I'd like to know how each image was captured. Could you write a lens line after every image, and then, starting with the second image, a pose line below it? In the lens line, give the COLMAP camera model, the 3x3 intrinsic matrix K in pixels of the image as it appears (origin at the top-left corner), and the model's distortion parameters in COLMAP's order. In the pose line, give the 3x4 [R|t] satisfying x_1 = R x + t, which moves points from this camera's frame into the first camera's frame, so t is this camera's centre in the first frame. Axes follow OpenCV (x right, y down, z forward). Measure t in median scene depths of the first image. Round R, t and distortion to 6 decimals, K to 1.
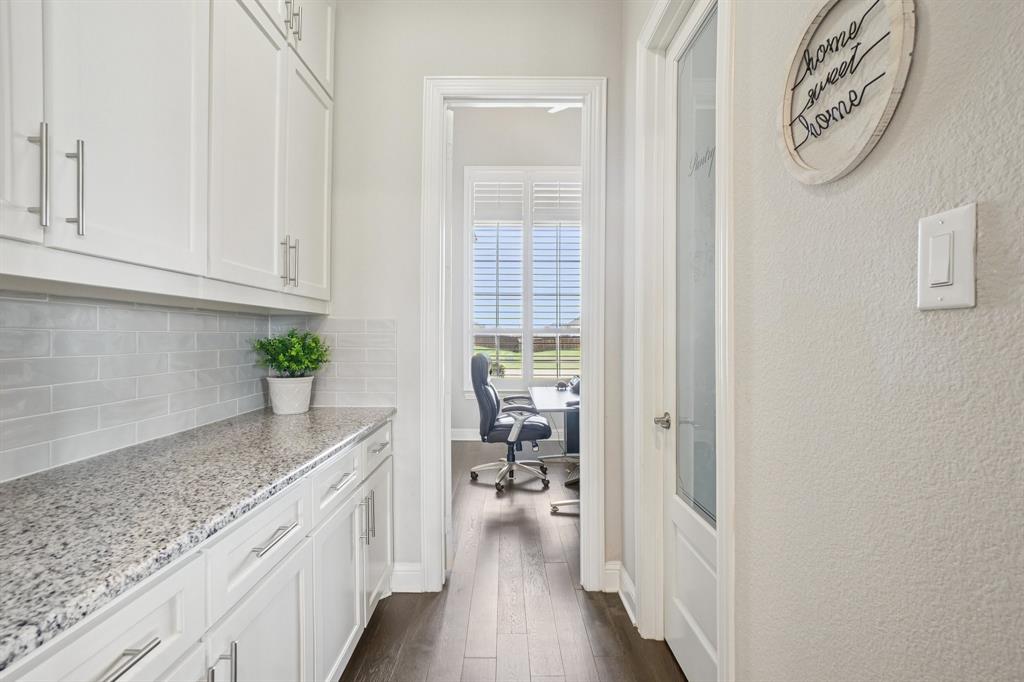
lens RADIAL K [[506.9, 0, 512.0], [0, 506.9, 341.0], [0, 0, 1]] dist [-0.028149, 0.000362]
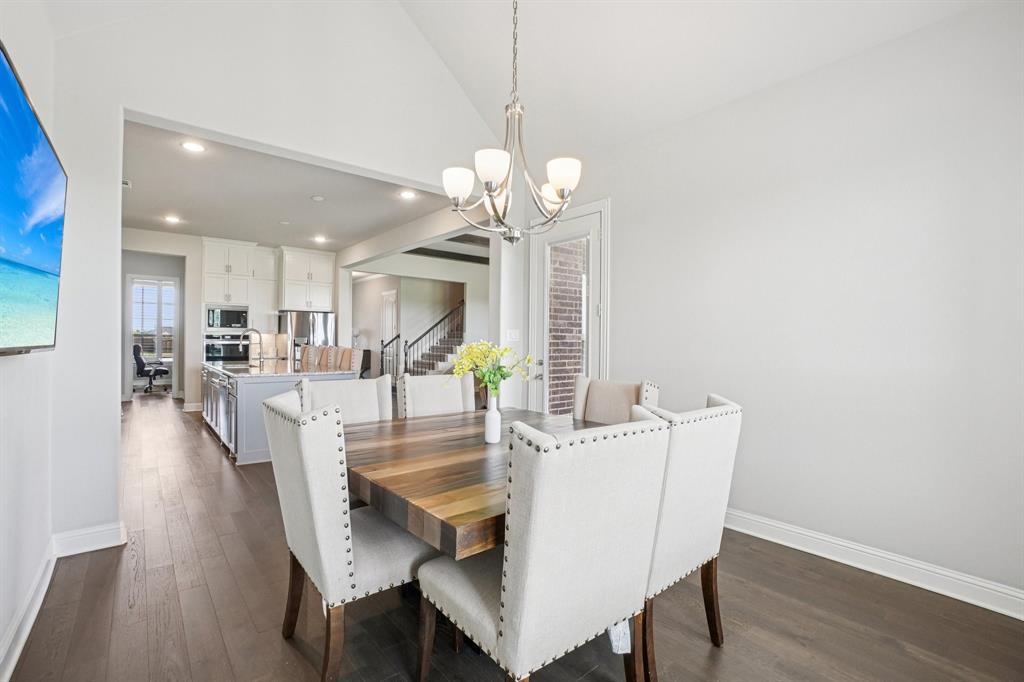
lens RADIAL K [[455.8, 0, 512.0], [0, 455.8, 341.0], [0, 0, 1]] dist [-0.051042, 0.000084]
pose [[0.768377, 0.008357, 0.639943, -0.024293], [-0.012848, 0.999915, 0.002369, -0.019912], [-0.639868, -0.010042, 0.768419, -2.028166]]
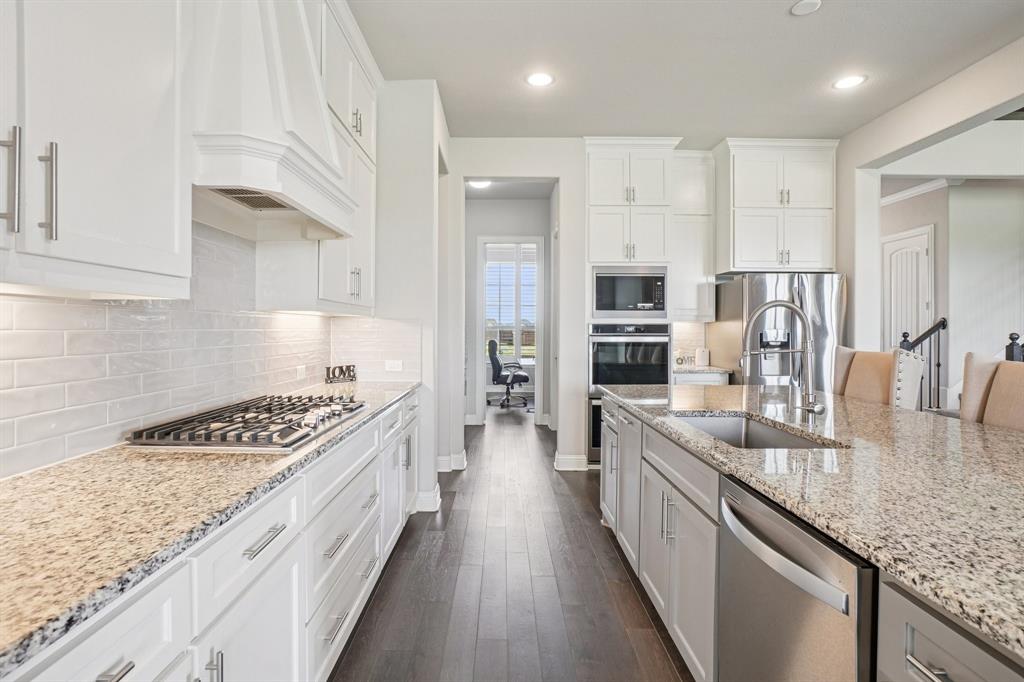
lens RADIAL K [[524.2, 0, 511.1], [0, 524.2, 328.1], [0, 0, 1]] dist [-0.000689, 0.000078]
pose [[0.999948, 0.006089, 0.008220, -0.008185], [-0.006106, 0.999979, 0.002015, -0.018932], [-0.008207, -0.002065, 0.999964, -1.004060]]
